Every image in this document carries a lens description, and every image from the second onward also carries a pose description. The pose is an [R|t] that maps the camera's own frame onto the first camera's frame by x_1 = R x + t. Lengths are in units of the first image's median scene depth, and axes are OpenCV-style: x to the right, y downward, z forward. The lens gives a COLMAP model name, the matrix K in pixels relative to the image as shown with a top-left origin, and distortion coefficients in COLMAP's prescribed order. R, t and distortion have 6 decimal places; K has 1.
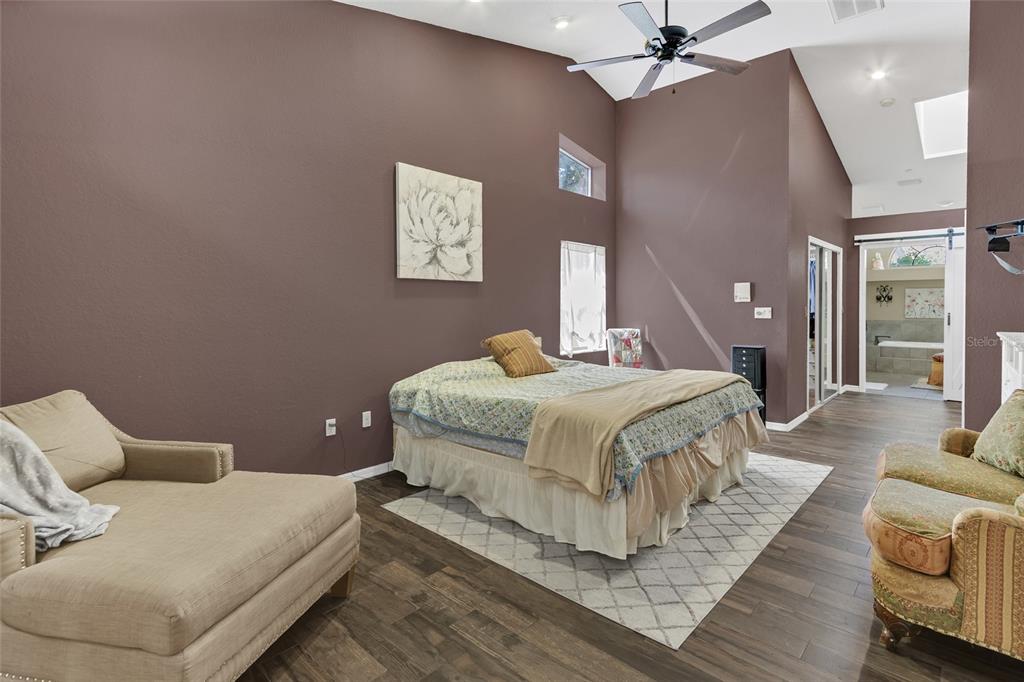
lens RADIAL K [[514.1, 0, 509.1], [0, 514.1, 307.8], [0, 0, 1]] dist [-0.001637, -0.000309]
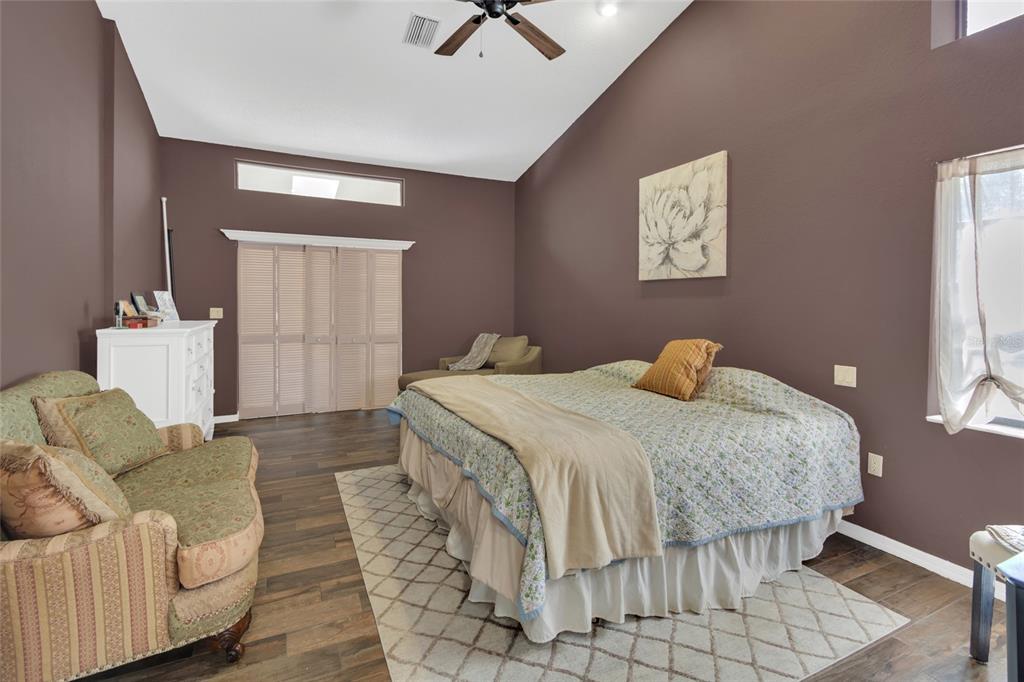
lens RADIAL K [[463.7, 0, 513.5], [0, 463.7, 316.0], [0, 0, 1]] dist [0.001745, 0.000345]
pose [[-0.360147, 0.023739, -0.932593, 0.792969], [-0.013914, 0.999428, 0.030813, -0.007094], [0.932792, 0.024073, -0.359611, 1.038660]]
